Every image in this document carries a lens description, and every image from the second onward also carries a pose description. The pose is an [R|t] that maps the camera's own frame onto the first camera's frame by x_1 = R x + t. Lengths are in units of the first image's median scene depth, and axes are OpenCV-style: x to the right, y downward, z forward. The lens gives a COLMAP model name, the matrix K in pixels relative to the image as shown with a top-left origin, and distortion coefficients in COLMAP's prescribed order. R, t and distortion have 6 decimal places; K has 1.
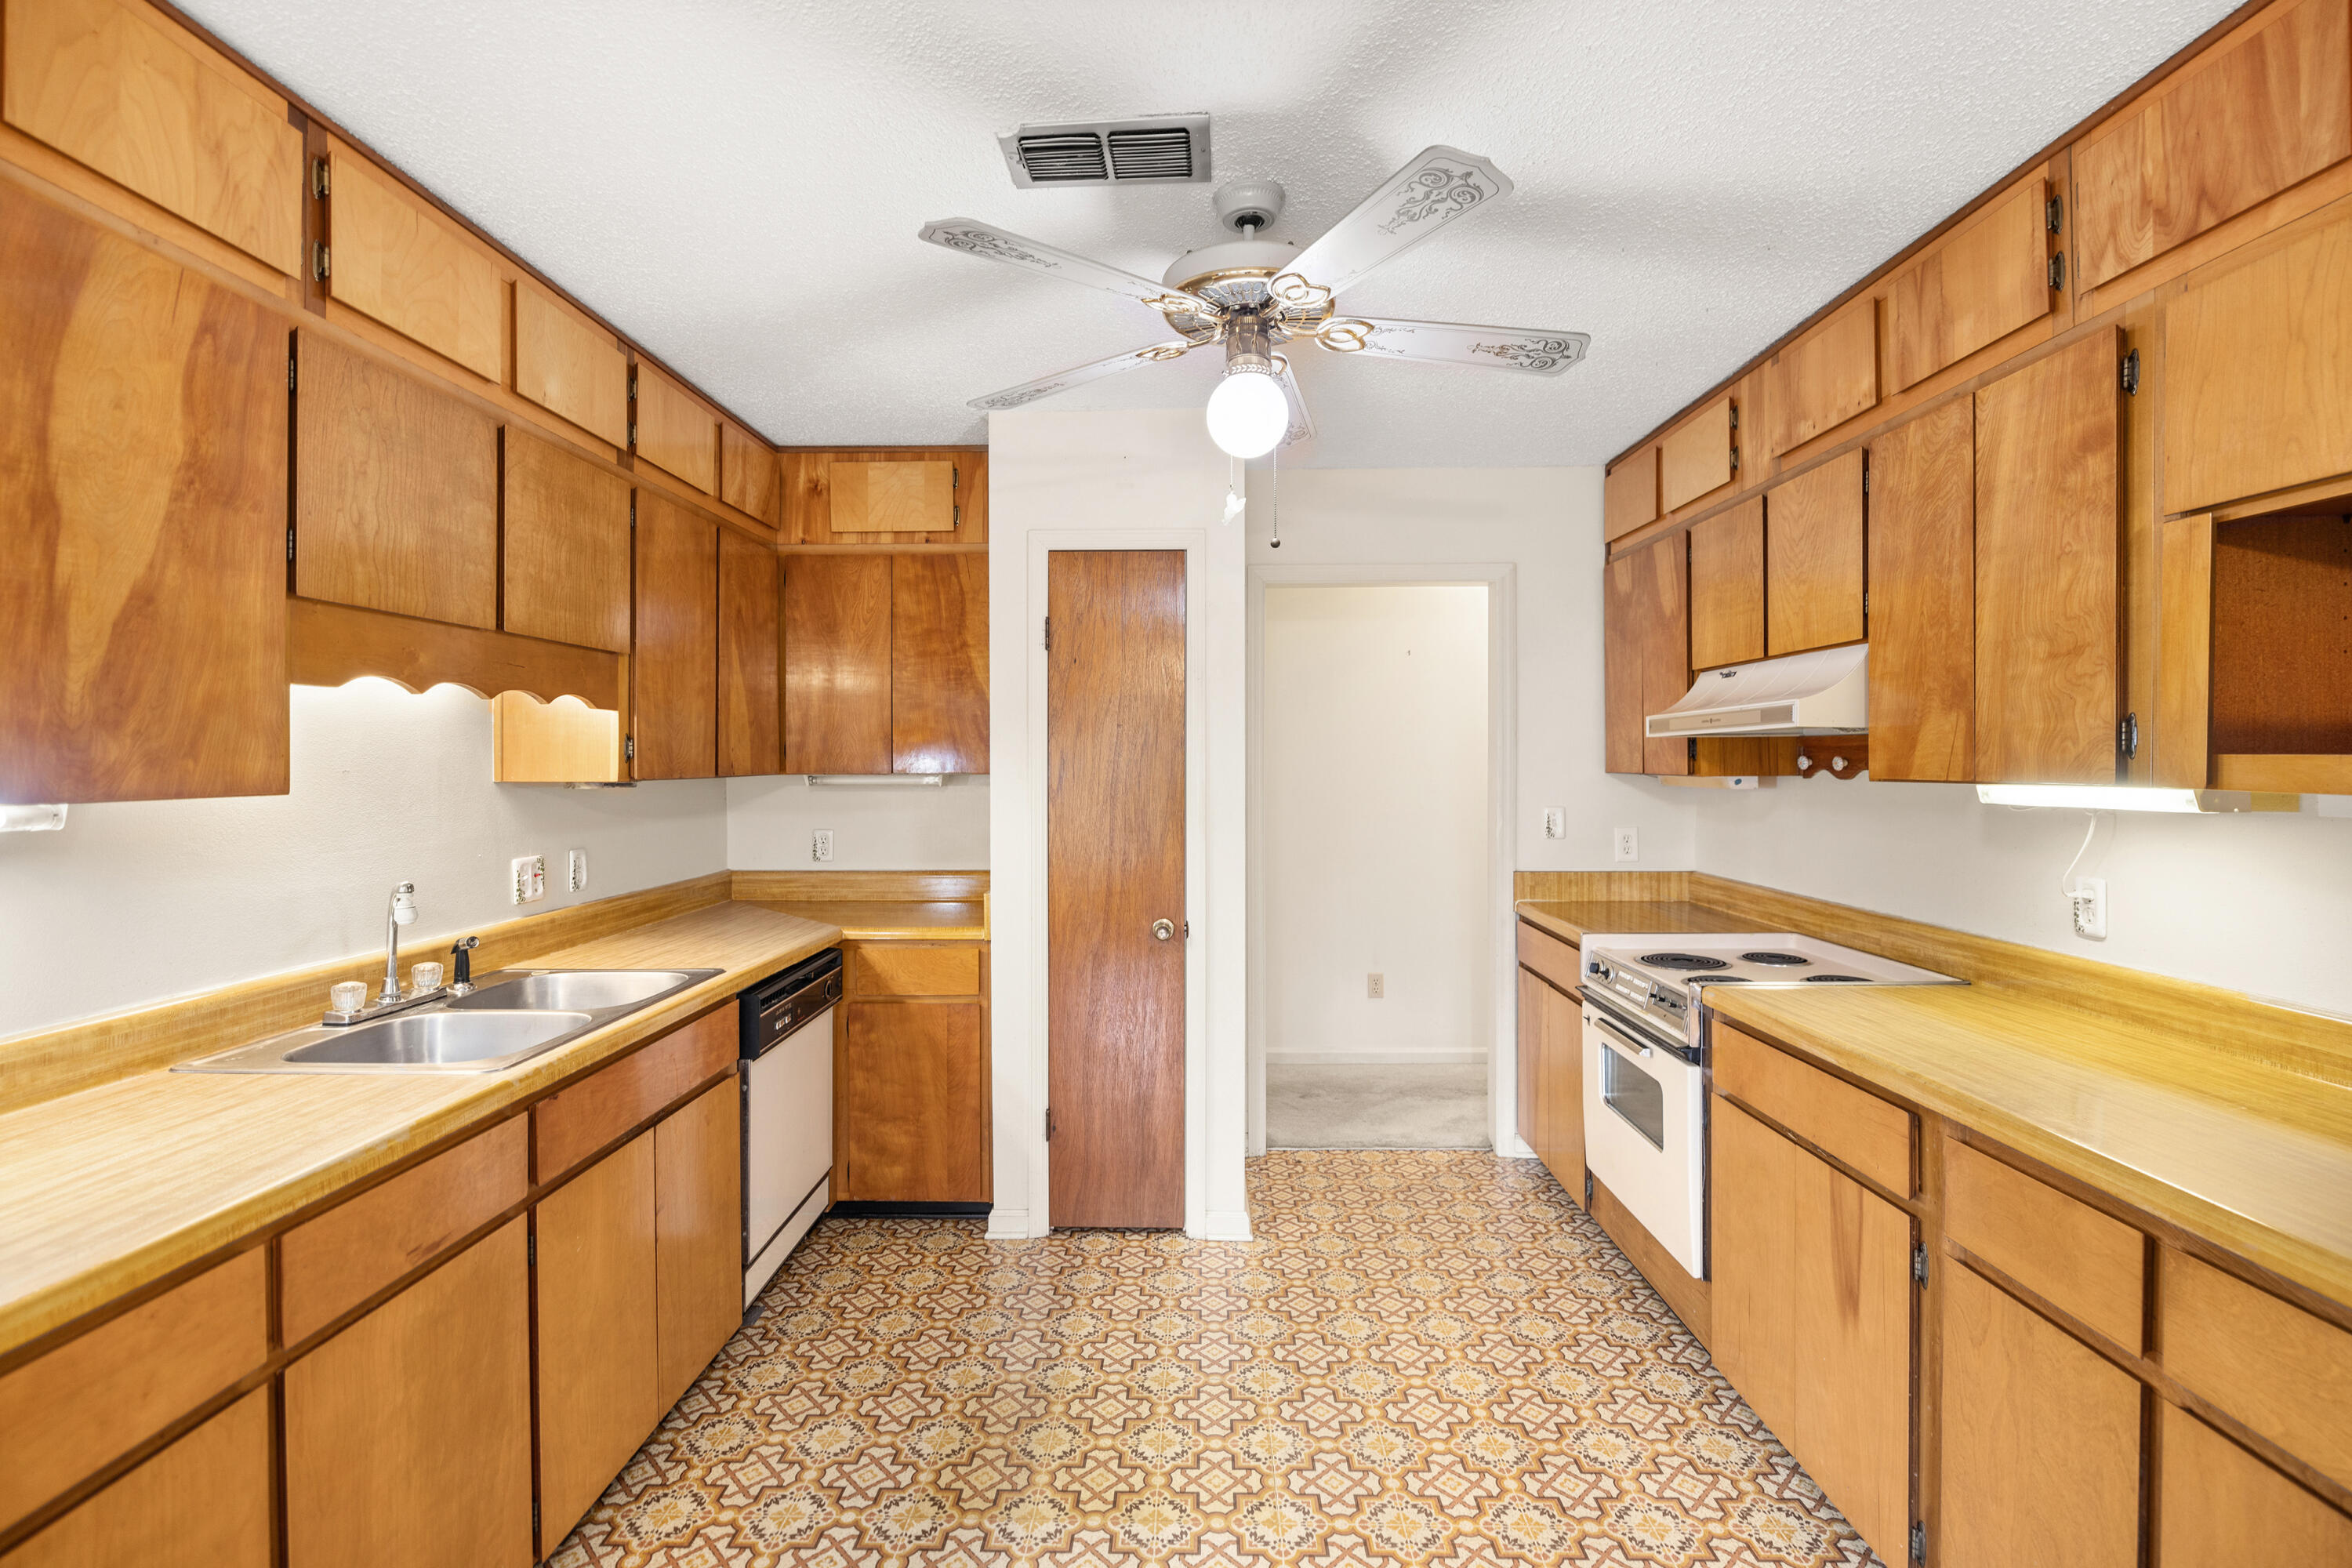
lens RADIAL K [[1050.7, 0, 1175.6], [0, 1050.7, 768.8], [0, 0, 1]] dist [-0.003207, 0.000341]
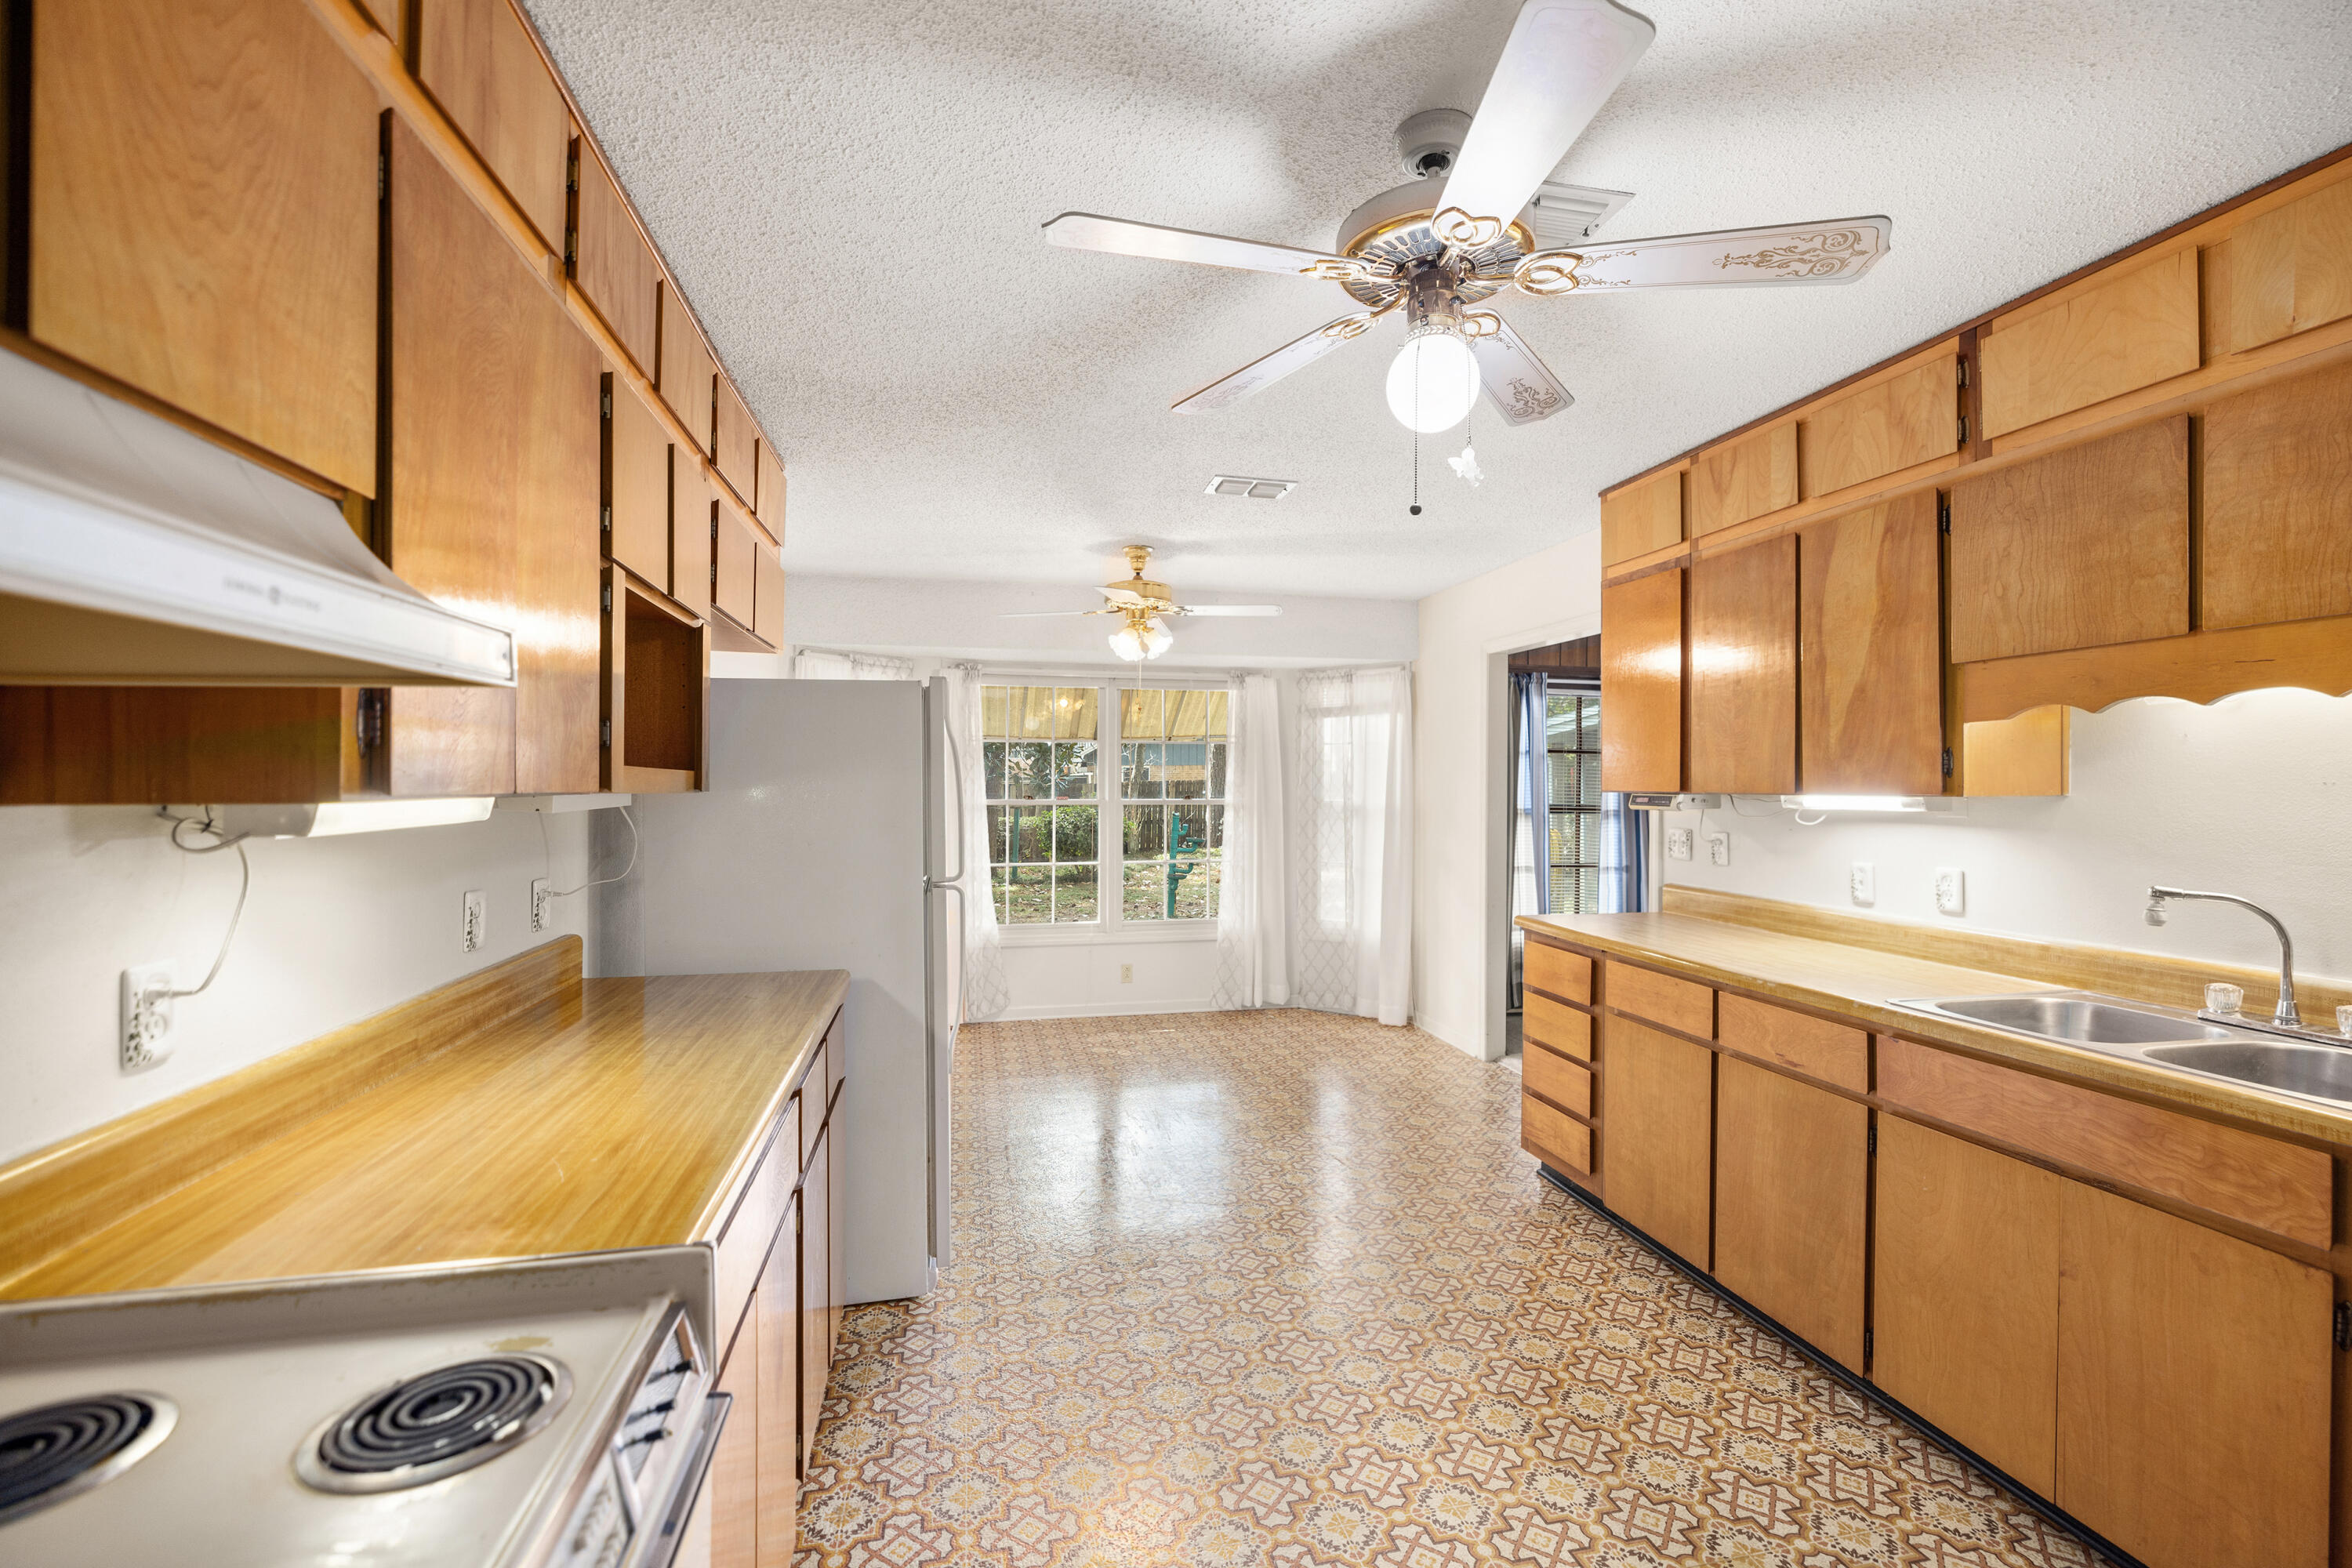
lens RADIAL K [[994.1, 0, 1176.0], [0, 994.1, 784.0], [0, 0, 1]] dist [-0.000745, -0.000162]
pose [[-0.973956, -0.004586, -0.226691, 0.354990], [-0.006073, 0.999964, 0.005865, 0.002964], [0.226656, 0.007089, -0.973949, 1.337993]]
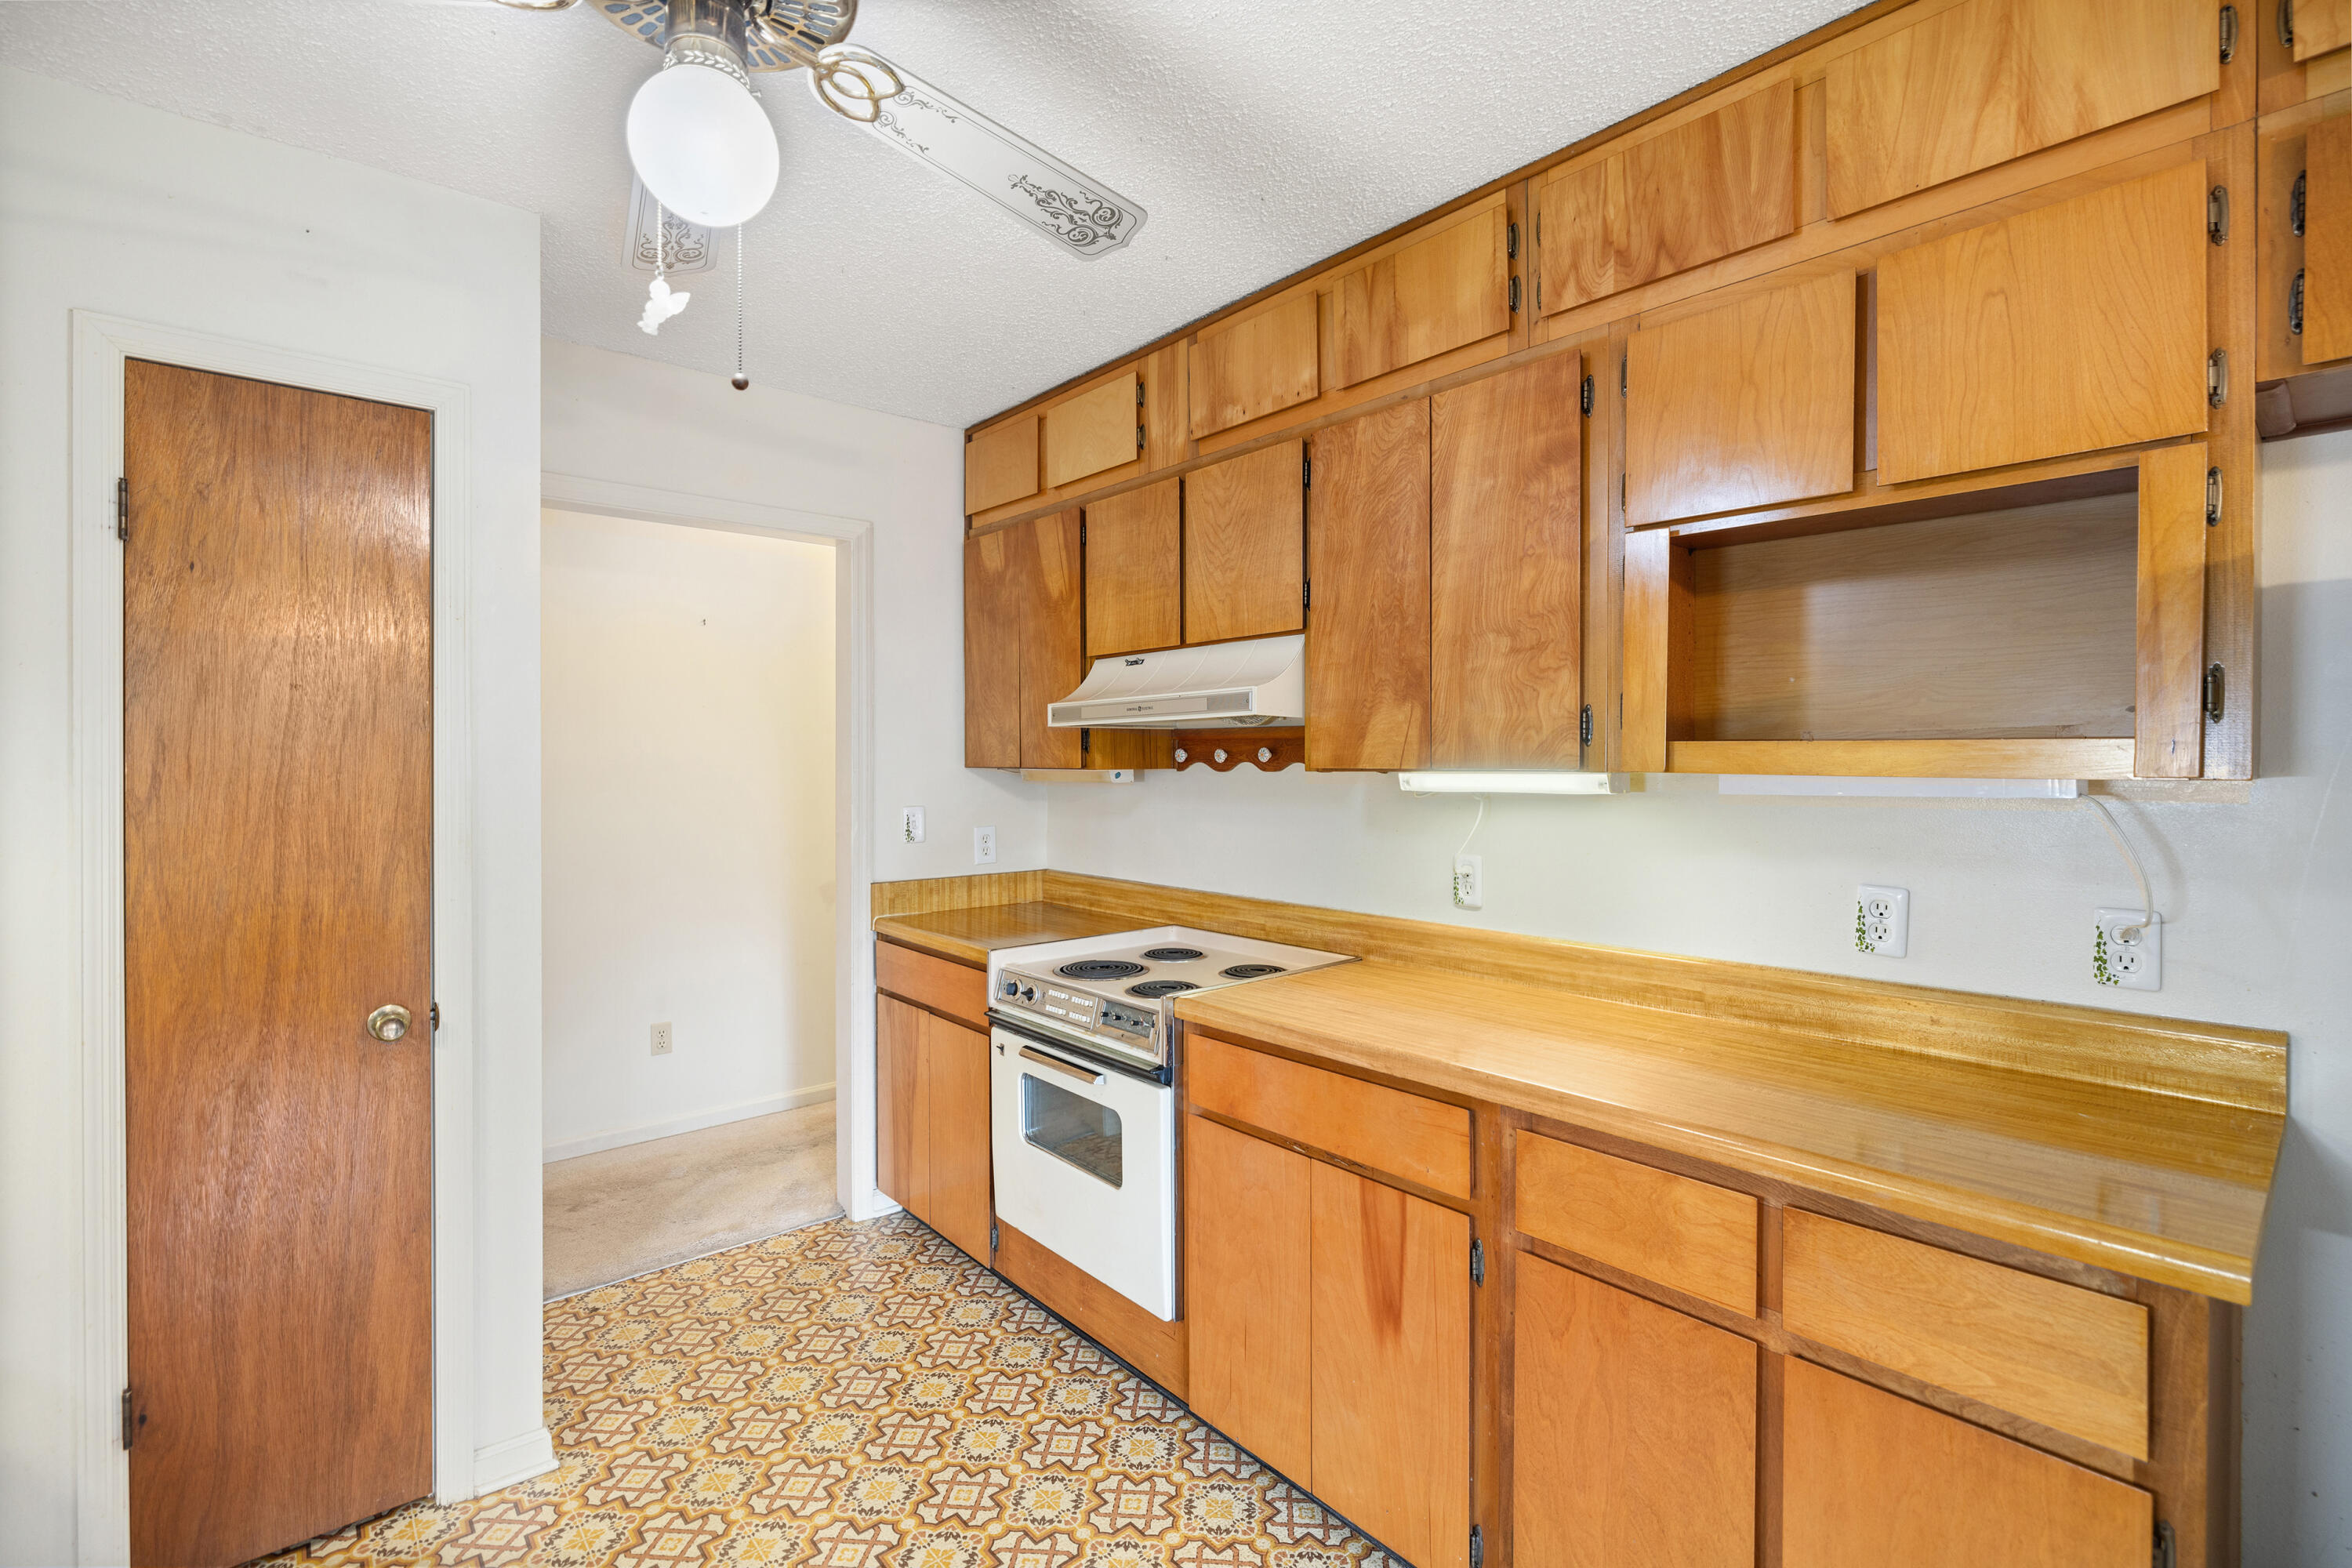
lens RADIAL K [[1051.6, 0, 1169.5], [0, 1051.6, 768.7], [0, 0, 1]] dist [-0.004955, -0.000002]
pose [[0.745652, -0.002955, 0.666329, -0.098079], [0.003930, 0.999992, 0.000037, 0.007980], [-0.666324, 0.002591, 0.745658, 0.298637]]
